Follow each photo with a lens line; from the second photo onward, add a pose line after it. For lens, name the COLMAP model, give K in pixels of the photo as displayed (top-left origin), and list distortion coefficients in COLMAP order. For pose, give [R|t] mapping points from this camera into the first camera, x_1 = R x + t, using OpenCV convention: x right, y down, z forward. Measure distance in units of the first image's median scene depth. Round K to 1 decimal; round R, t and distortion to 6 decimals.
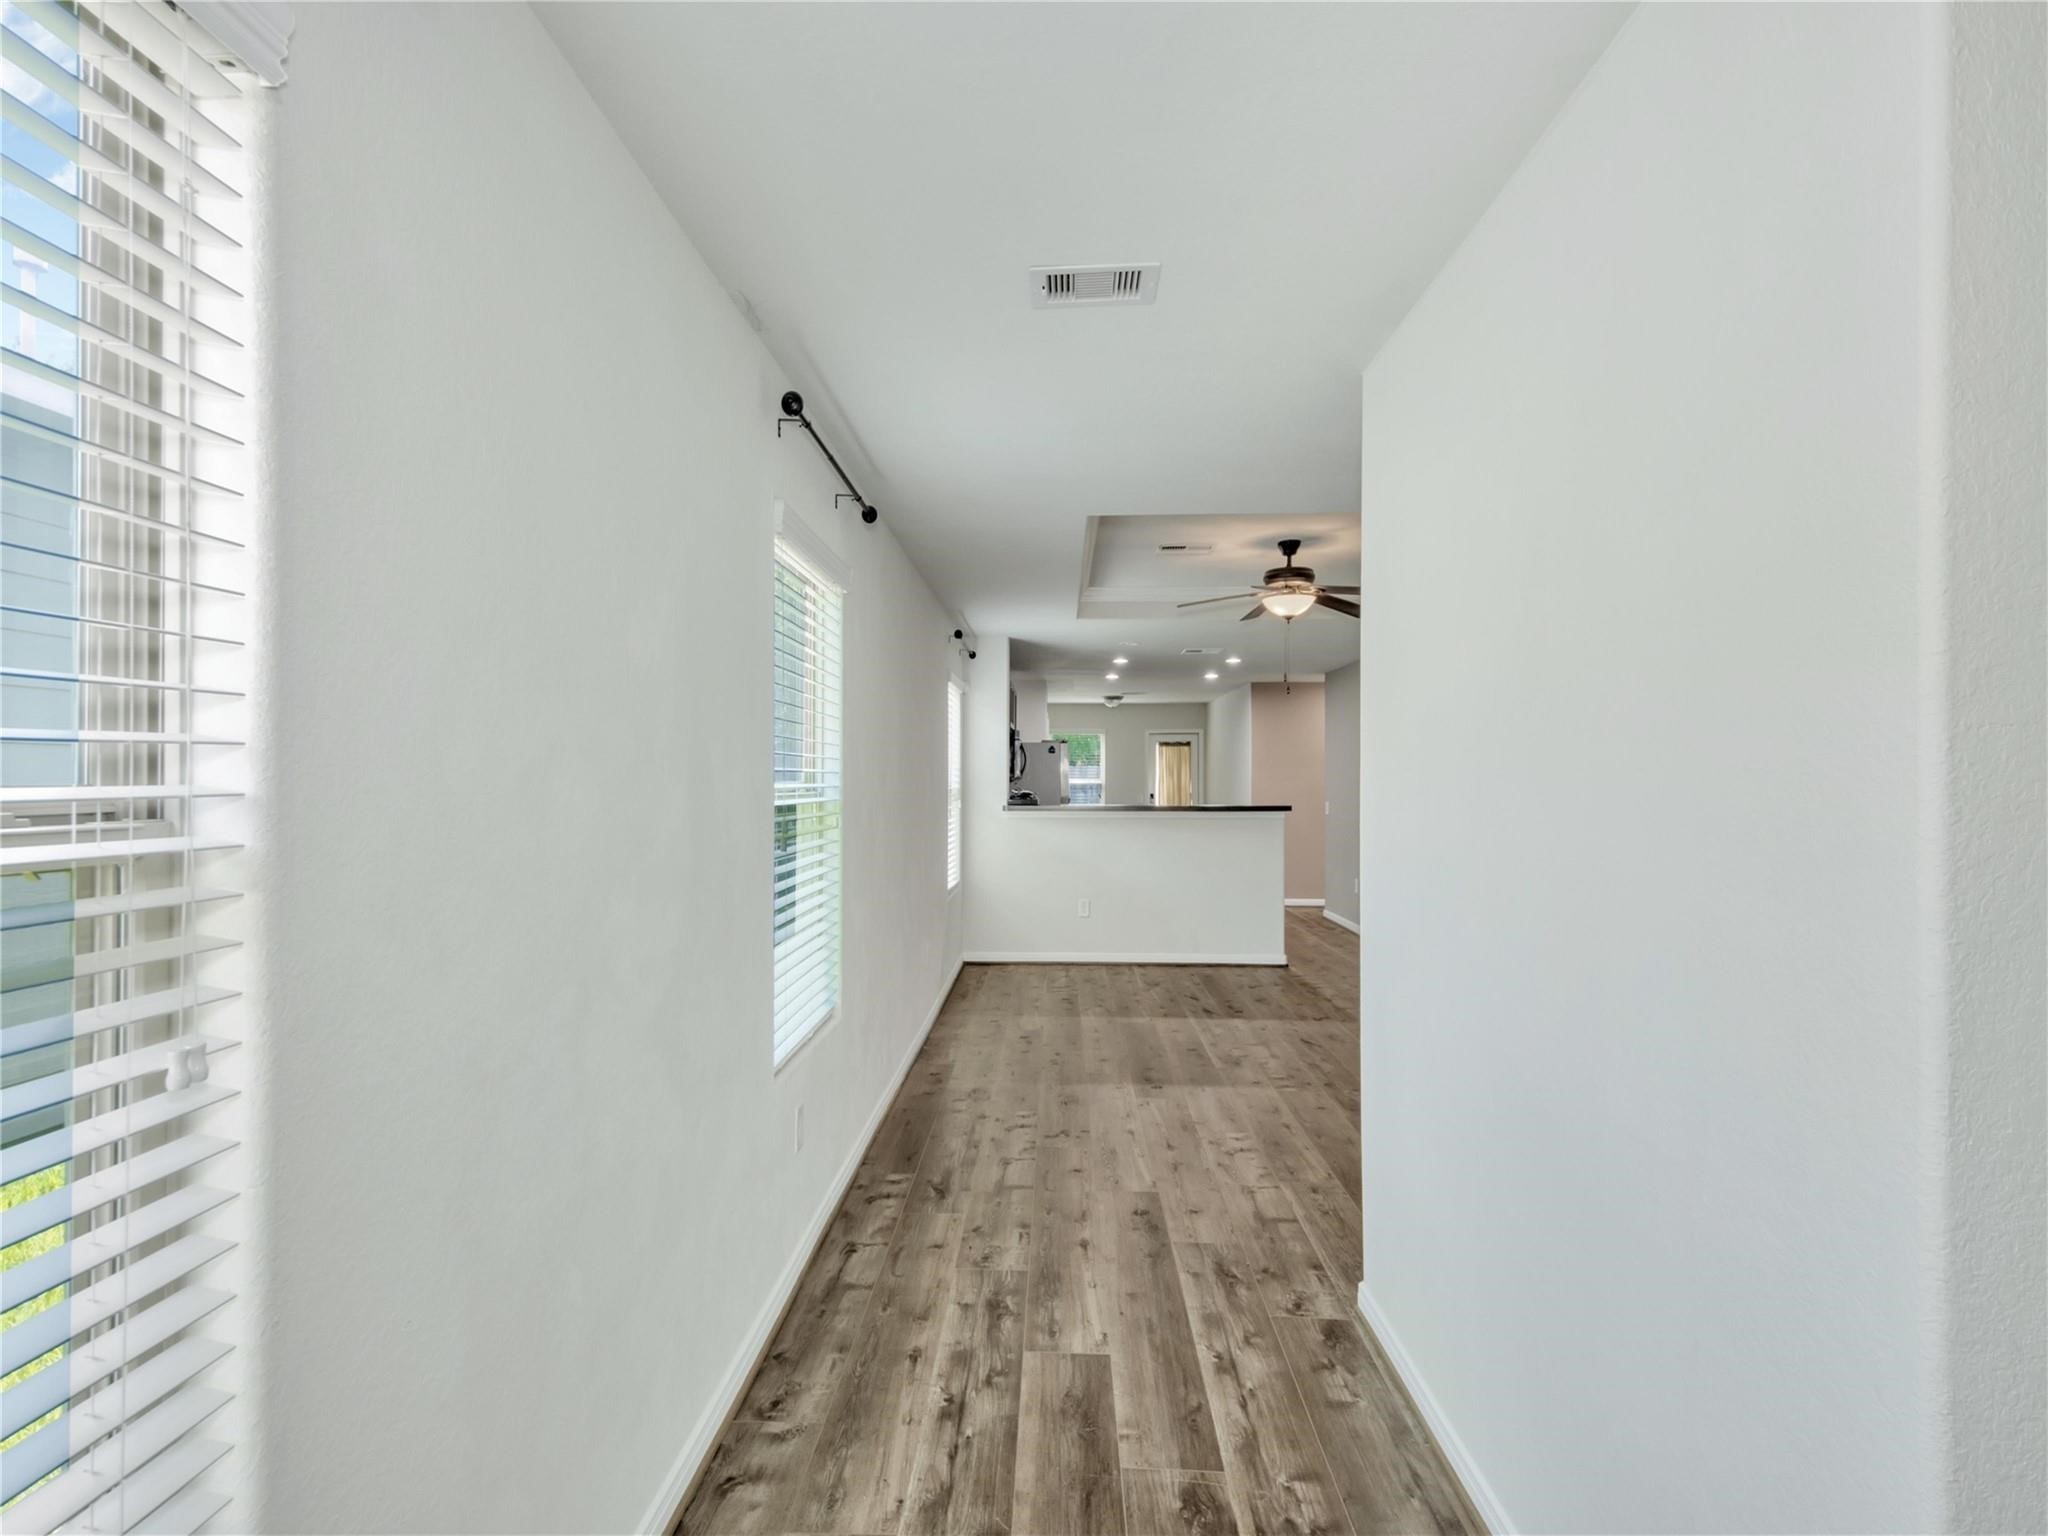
lens RADIAL K [[1006.8, 0, 1025.3], [0, 1006.8, 779.9], [0, 0, 1]] dist [0.041522, -0.012591]
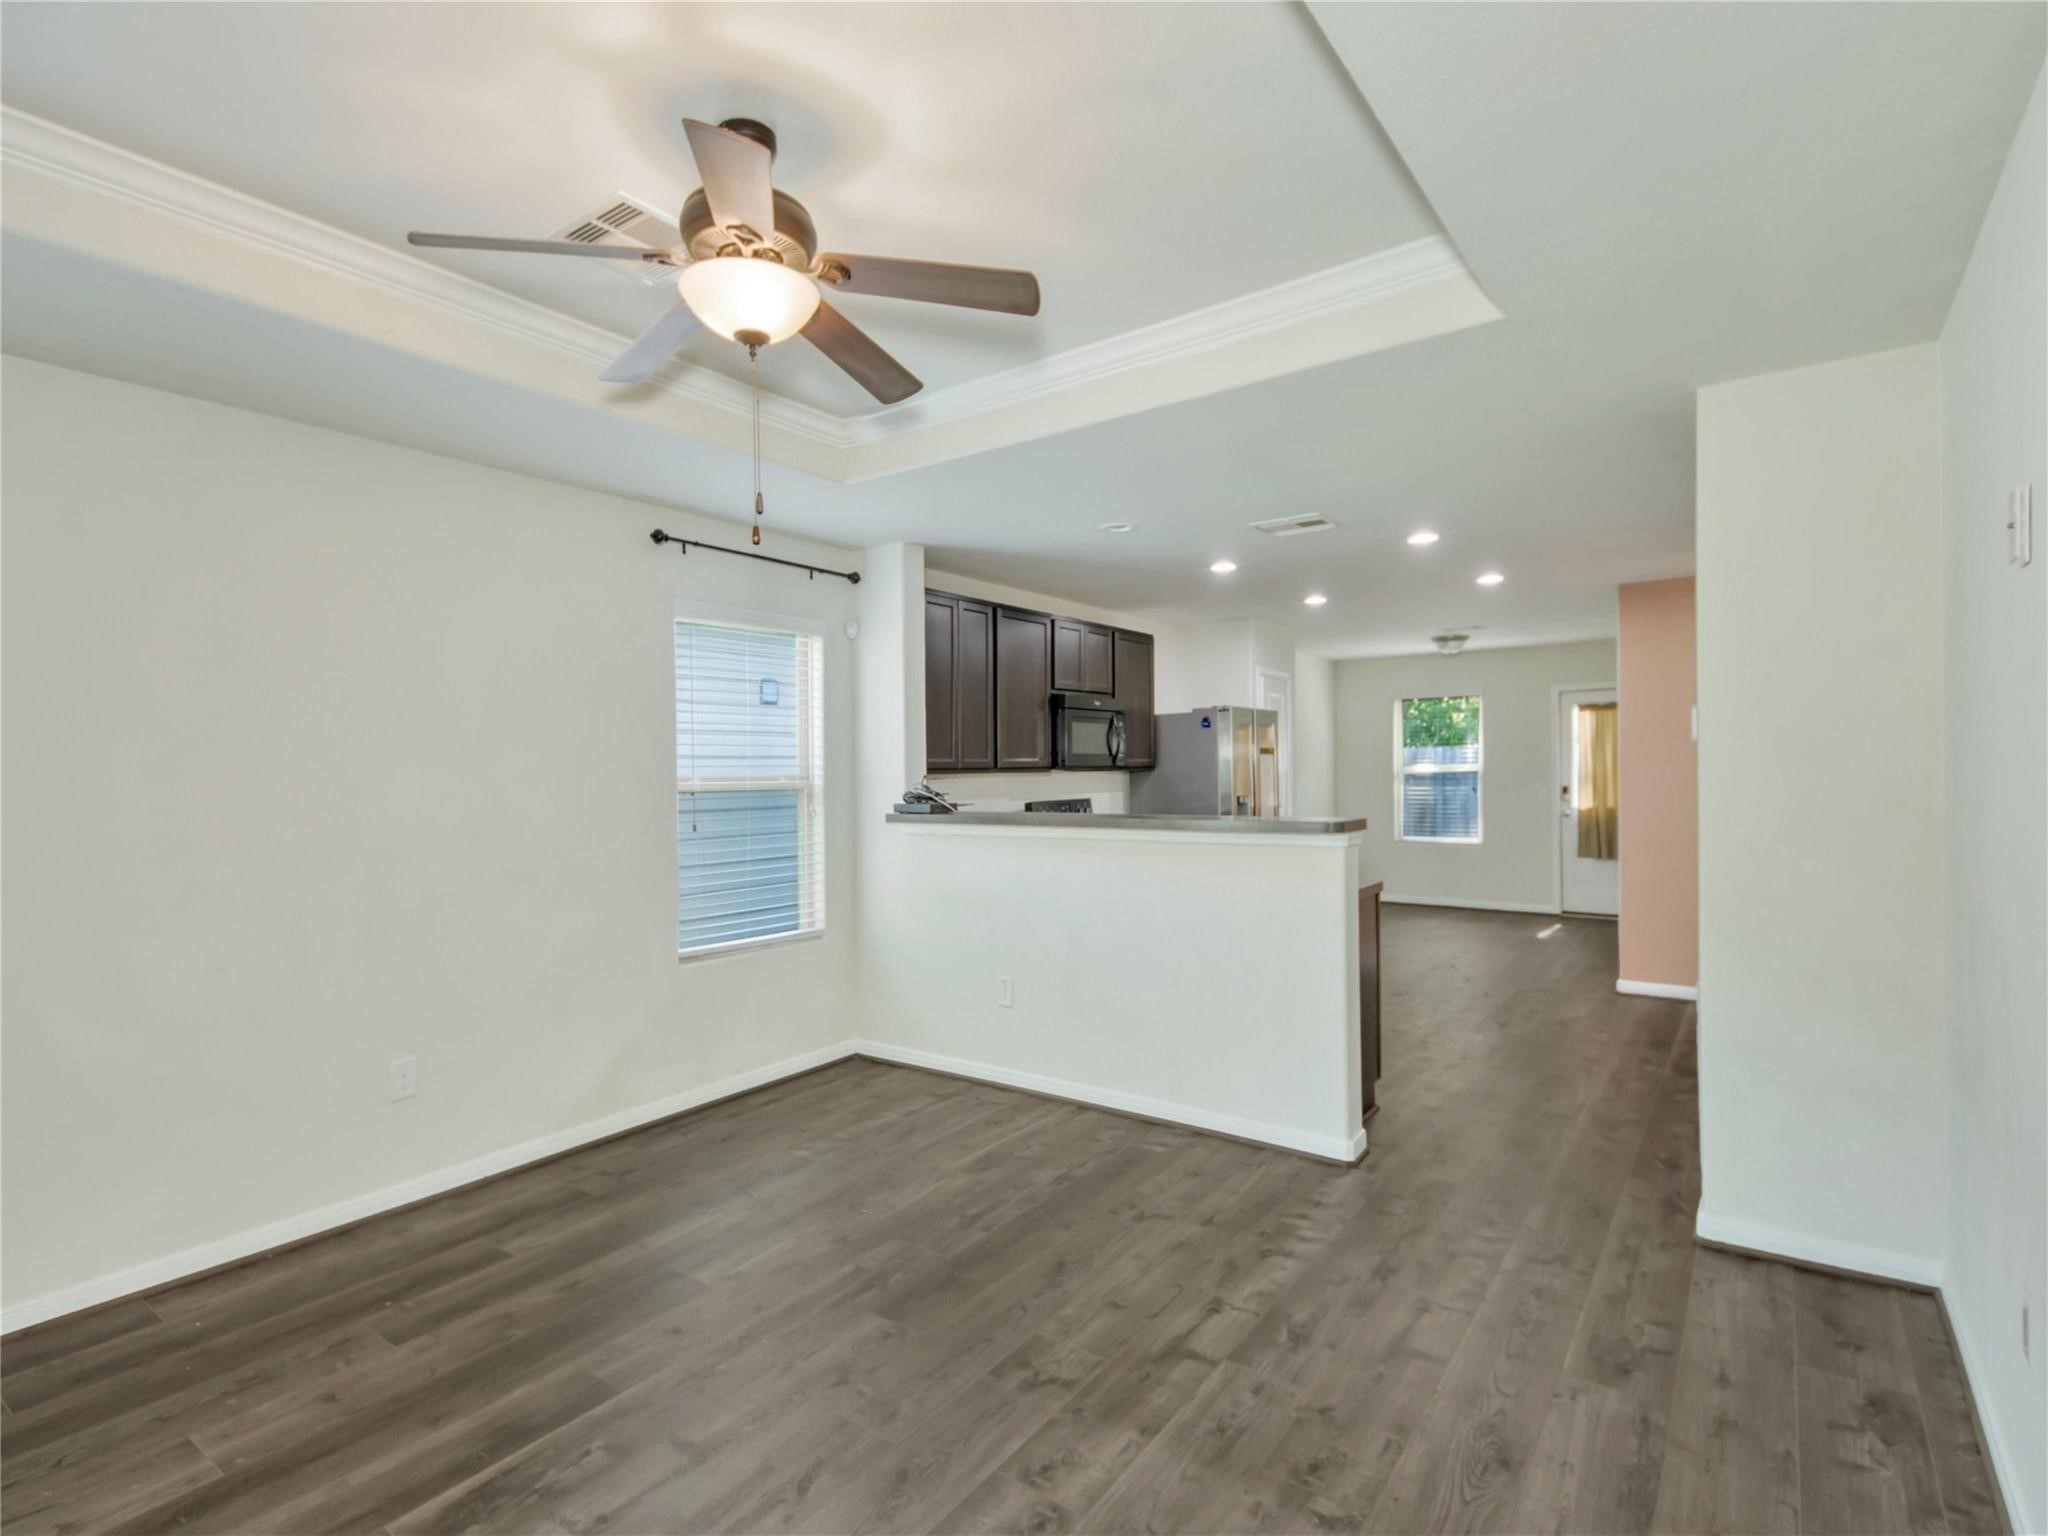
lens RADIAL K [[1006.8, 0, 1027.8], [0, 1006.8, 782.4], [0, 0, 1]] dist [0.041522, -0.012591]
pose [[0.826979, -0.007667, -0.562181, 0.404107], [0.014919, 0.999854, 0.008310, 0.002139], [0.562036, -0.015259, 0.826972, 0.532955]]
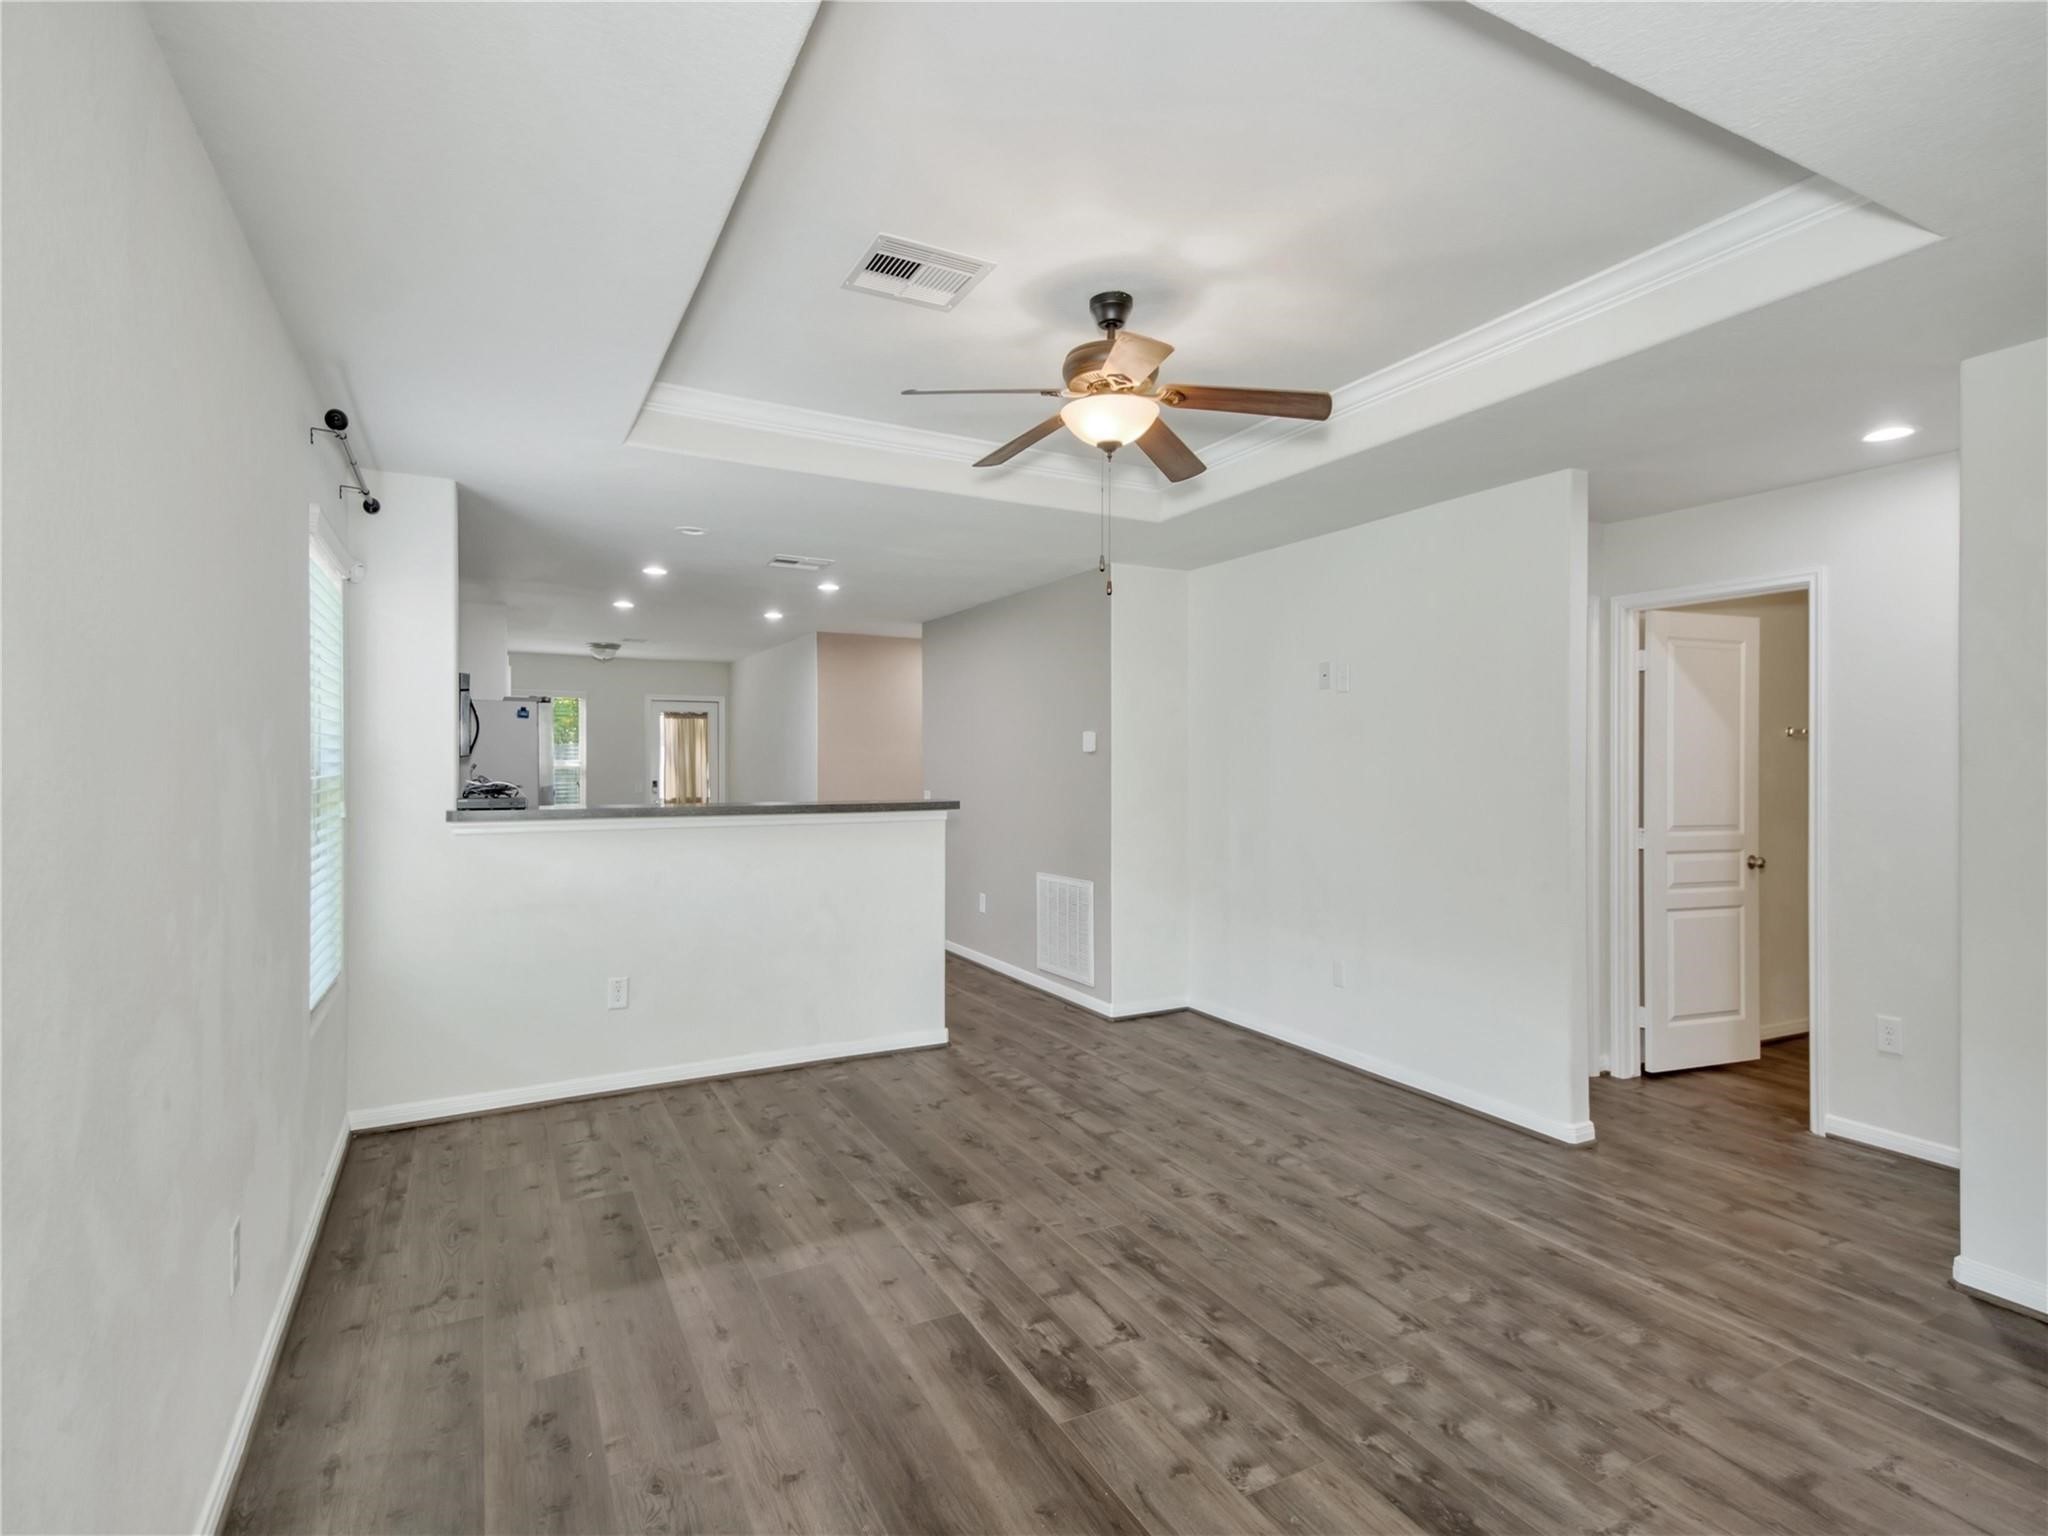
lens RADIAL K [[1006.8, 0, 1020.1], [0, 1006.8, 770.4], [0, 0, 1]] dist [0.041522, -0.012591]
pose [[0.866922, -0.003004, 0.498435, -0.027446], [-0.000595, 0.999975, 0.007062, 0.001171], [-0.498443, -0.006419, 0.866899, 0.409552]]
